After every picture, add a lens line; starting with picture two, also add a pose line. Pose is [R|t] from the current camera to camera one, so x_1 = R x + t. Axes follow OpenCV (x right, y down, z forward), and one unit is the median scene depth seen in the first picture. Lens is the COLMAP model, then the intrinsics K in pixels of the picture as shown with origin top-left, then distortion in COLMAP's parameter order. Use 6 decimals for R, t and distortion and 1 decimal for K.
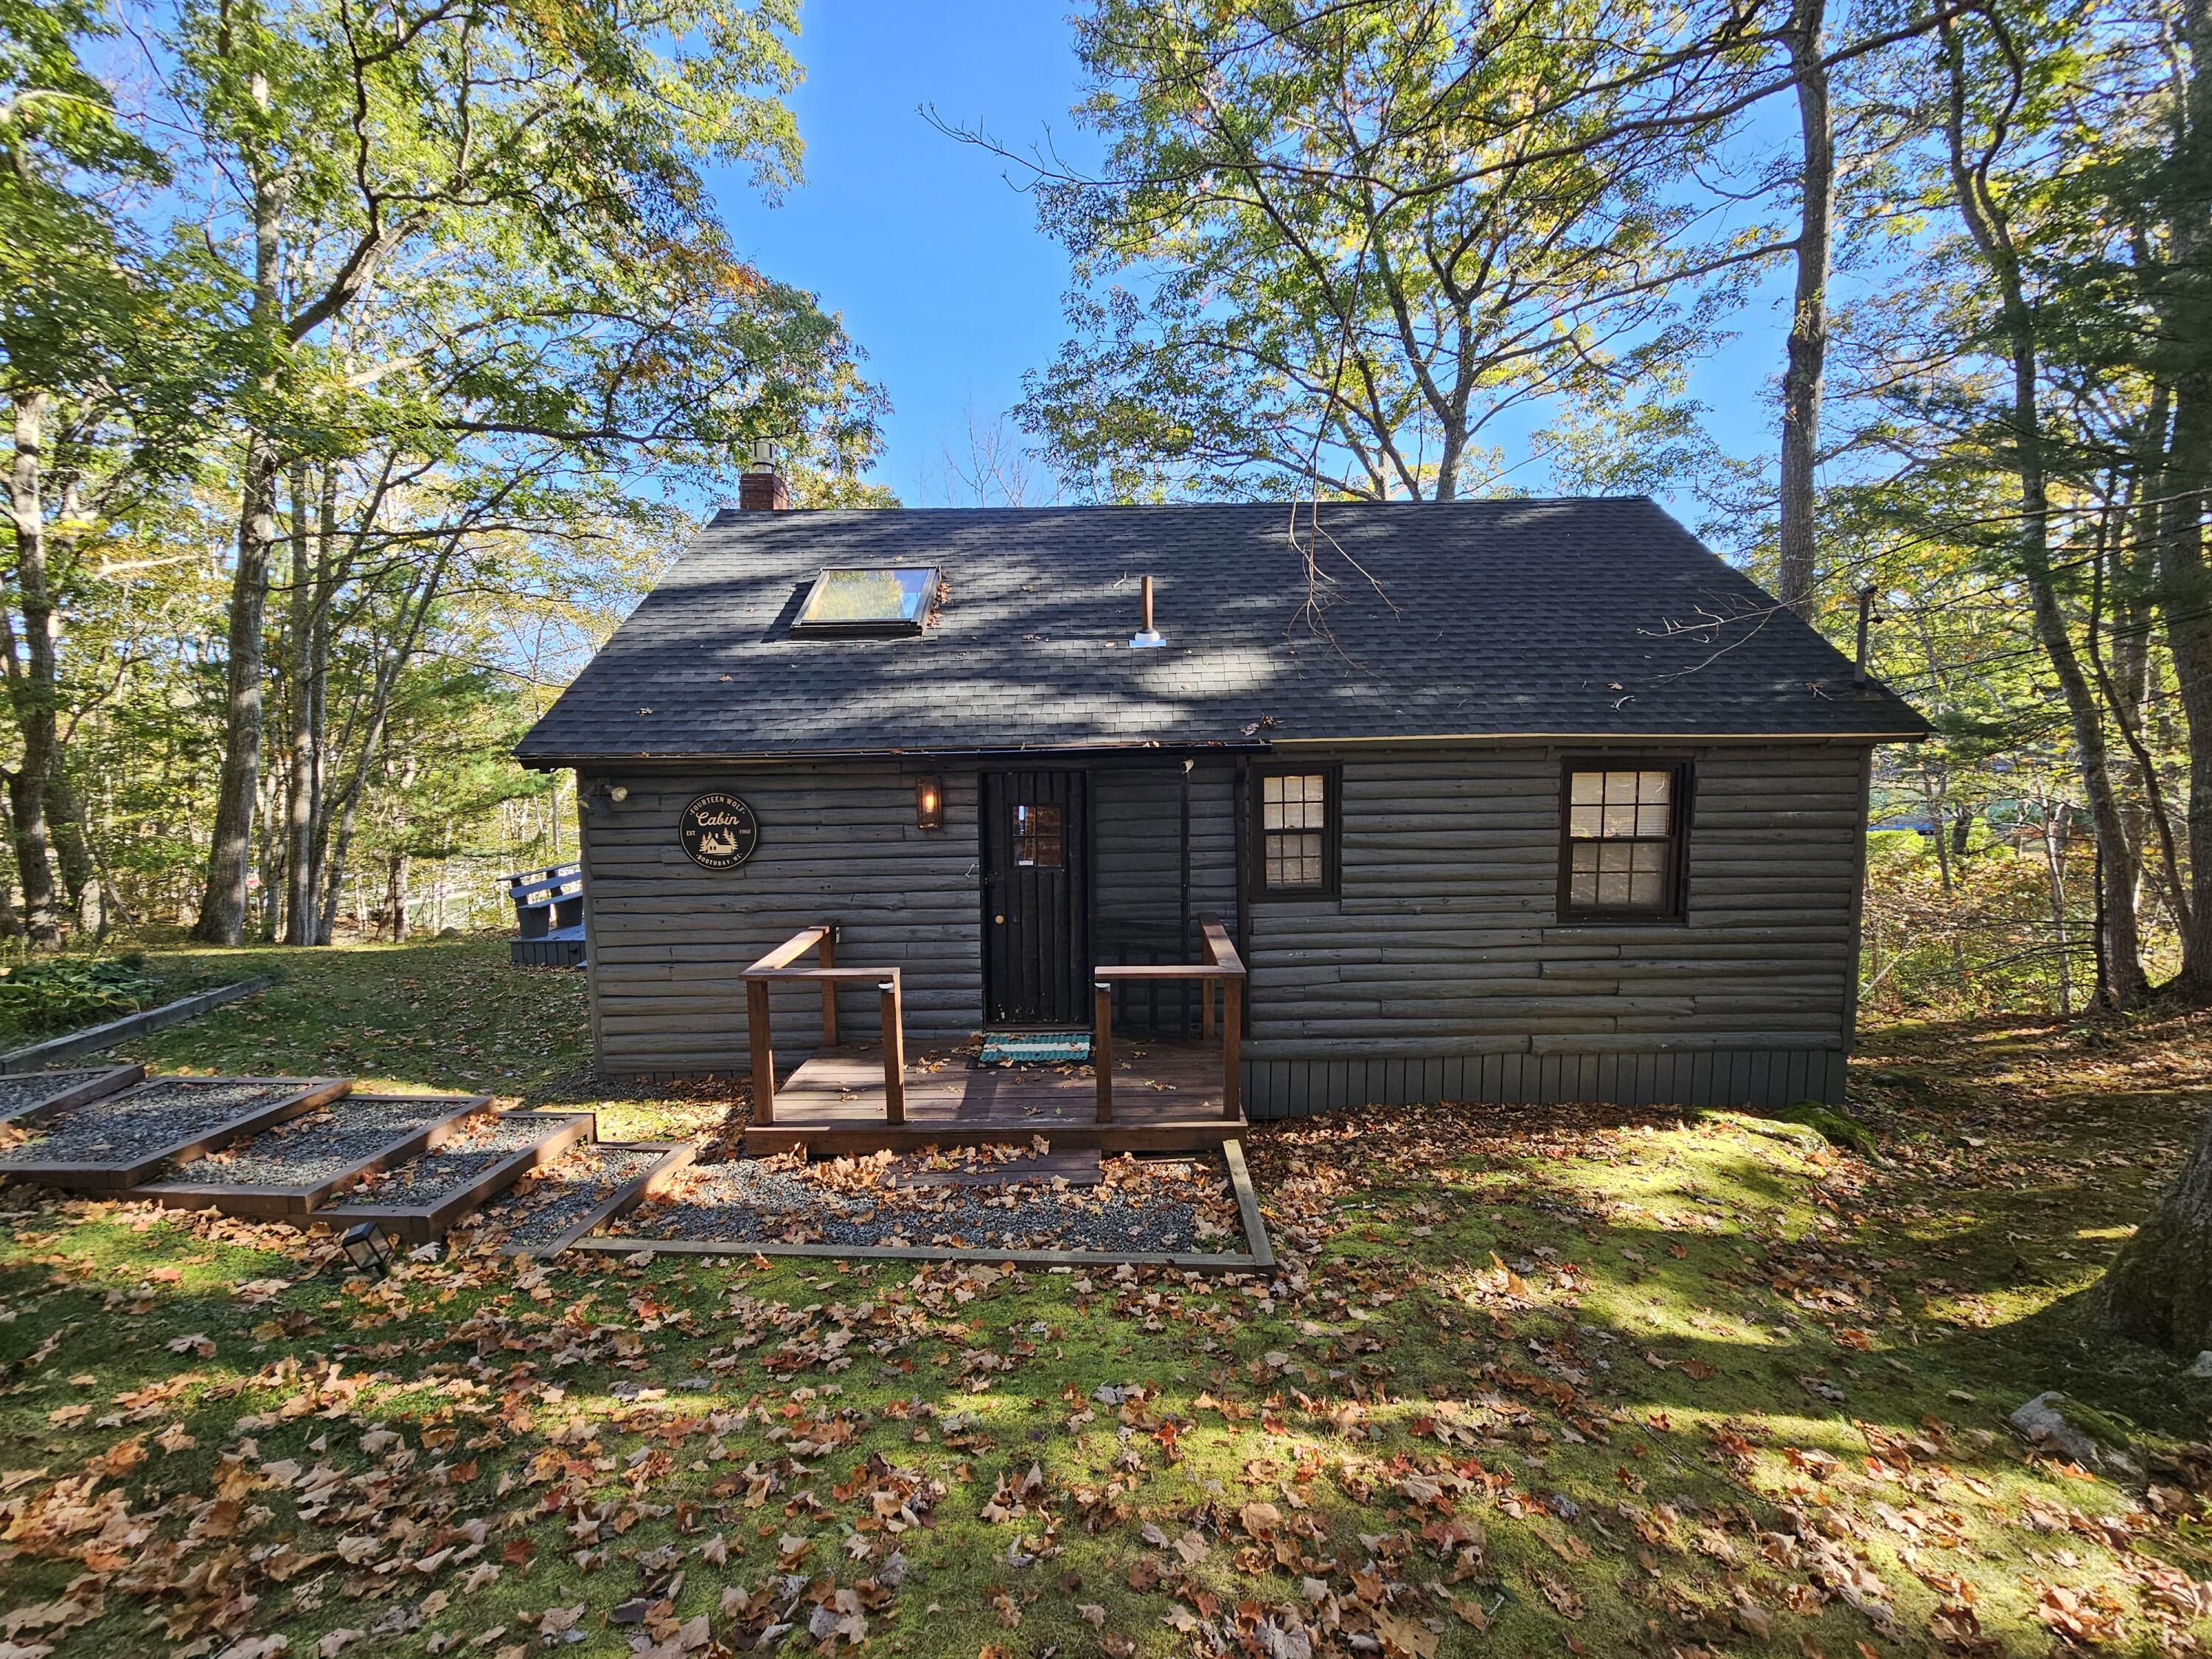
lens RADIAL K [[879.4, 0, 1106.0], [0, 879.4, 829.5], [0, 0, 1]] dist [-0.002271, -0.000553]
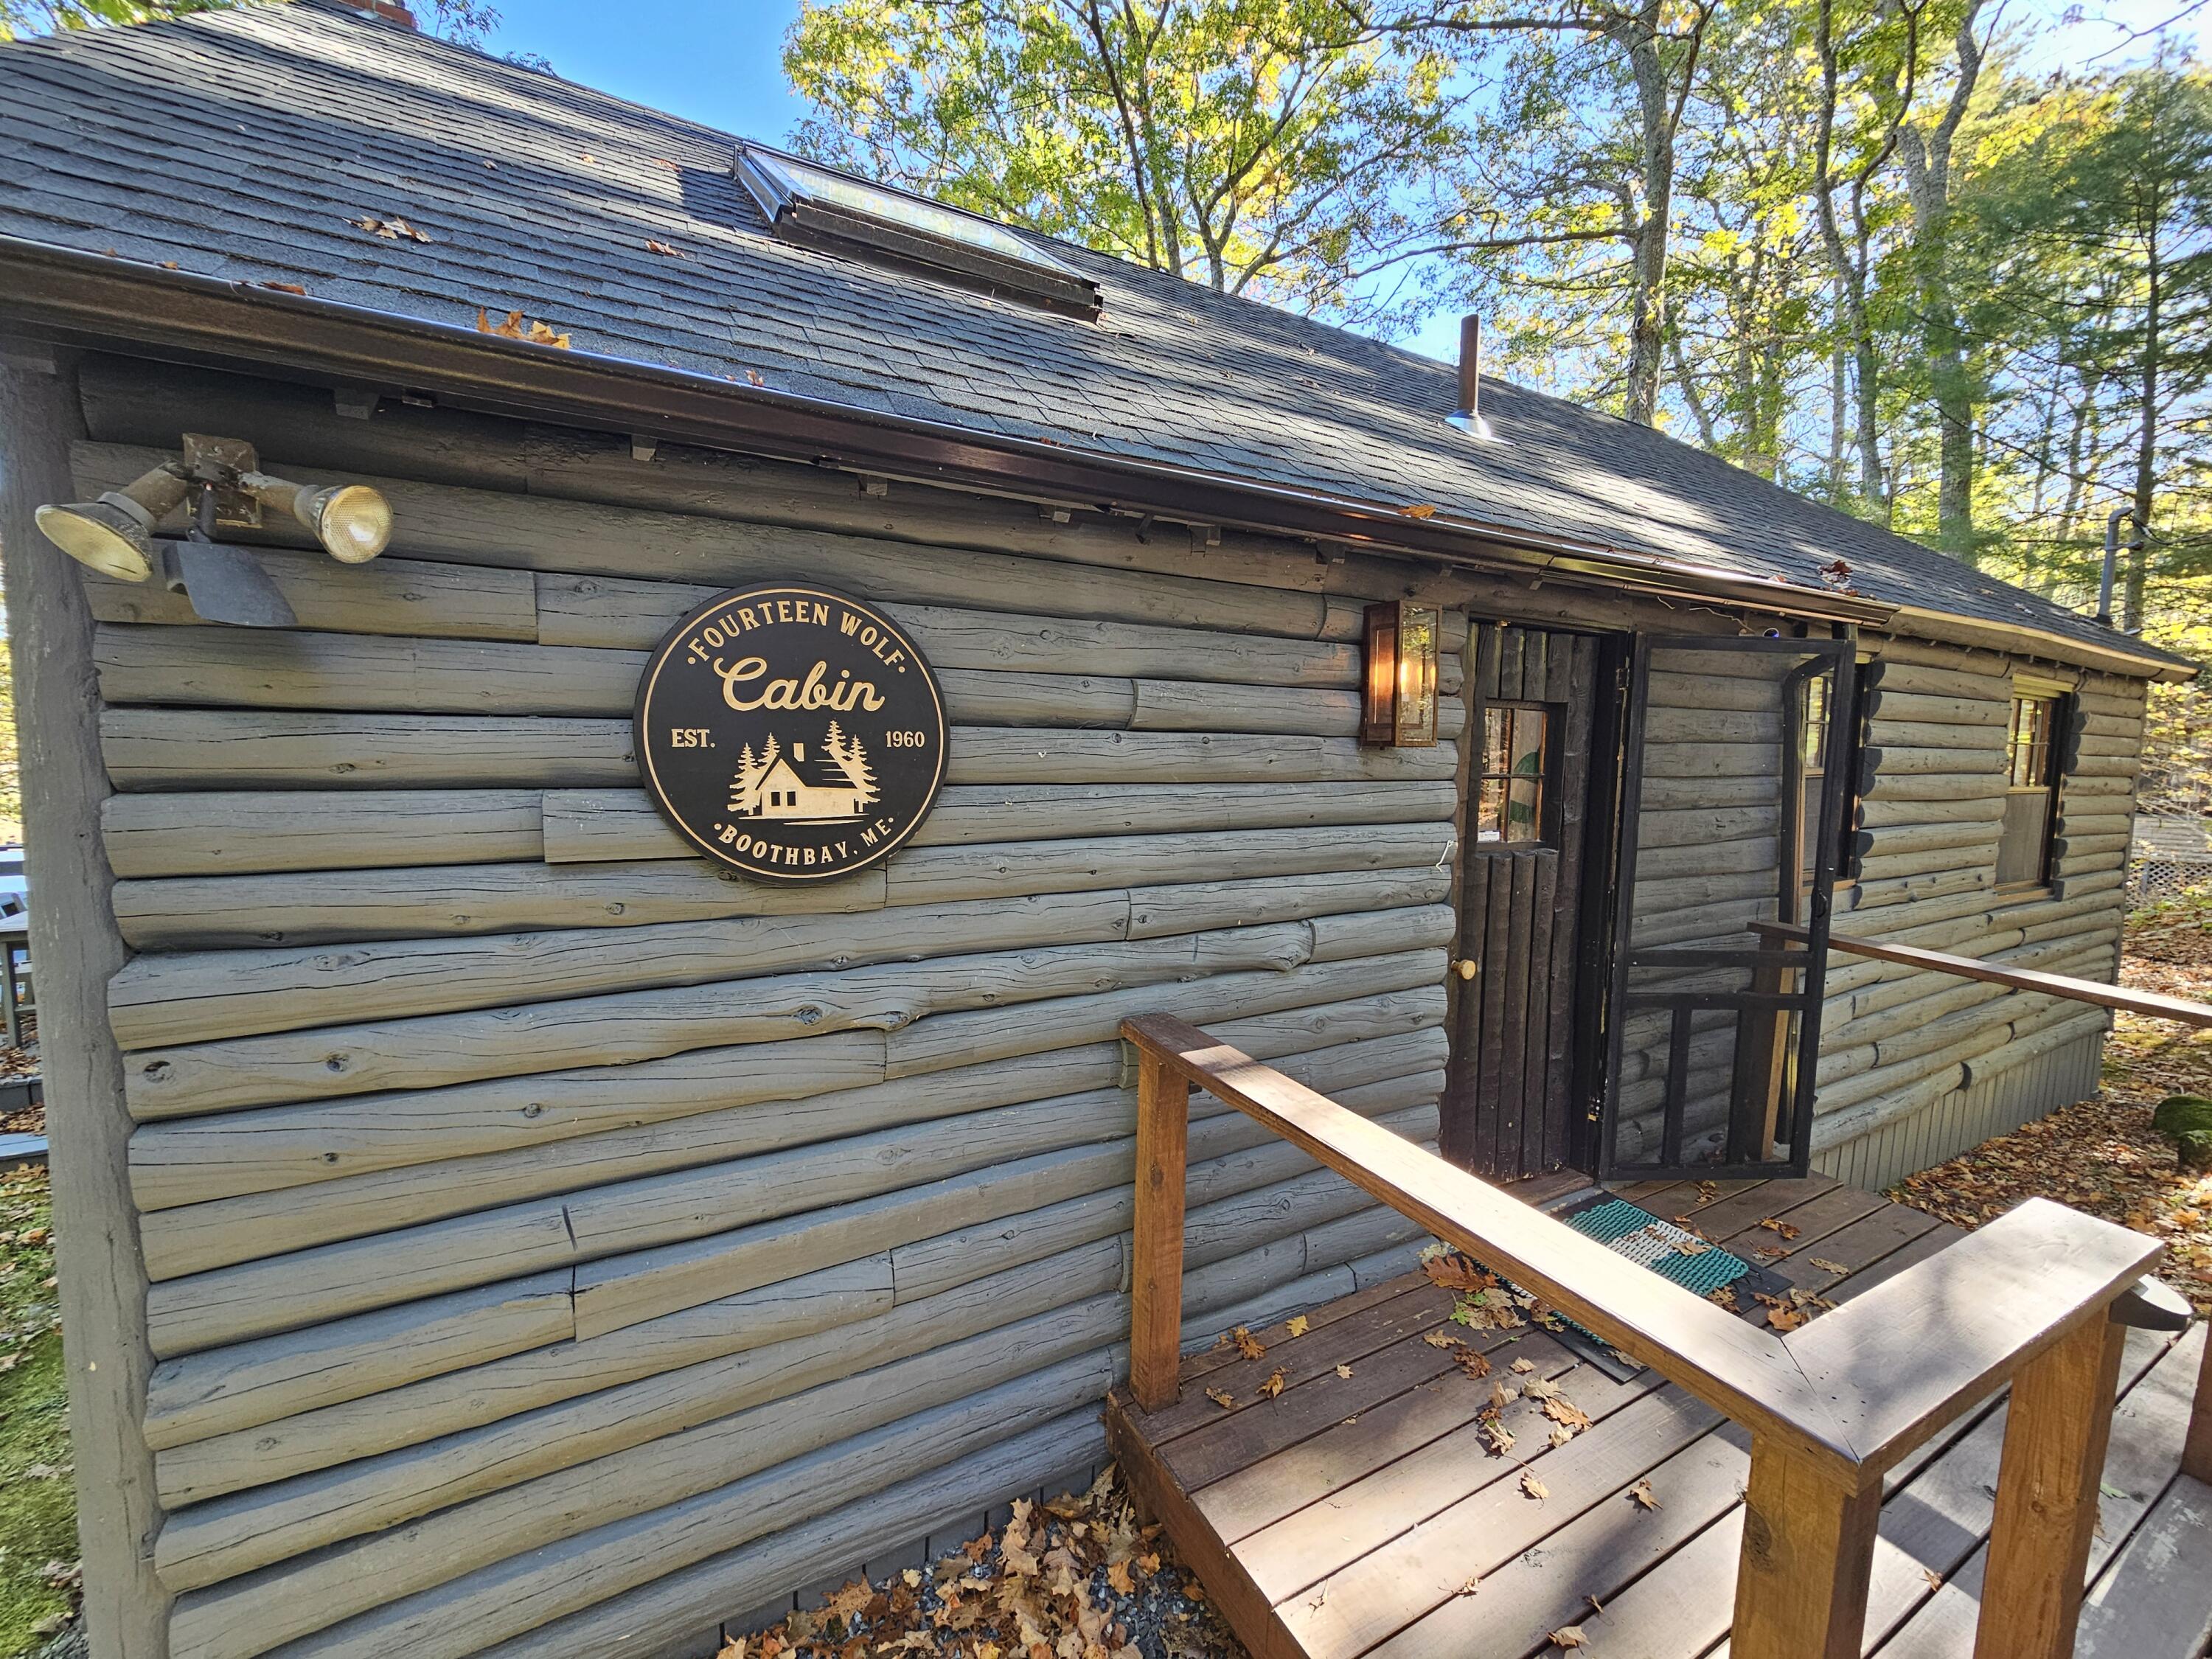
lens RADIAL K [[879.4, 0, 1106.0], [0, 879.4, 829.5], [0, 0, 1]] dist [-0.002271, -0.000553]
pose [[0.882045, -0.016039, 0.470892, -0.481510], [0.012791, 0.999867, 0.010098, 0.028645], [-0.470991, -0.002884, 0.882133, 0.719067]]
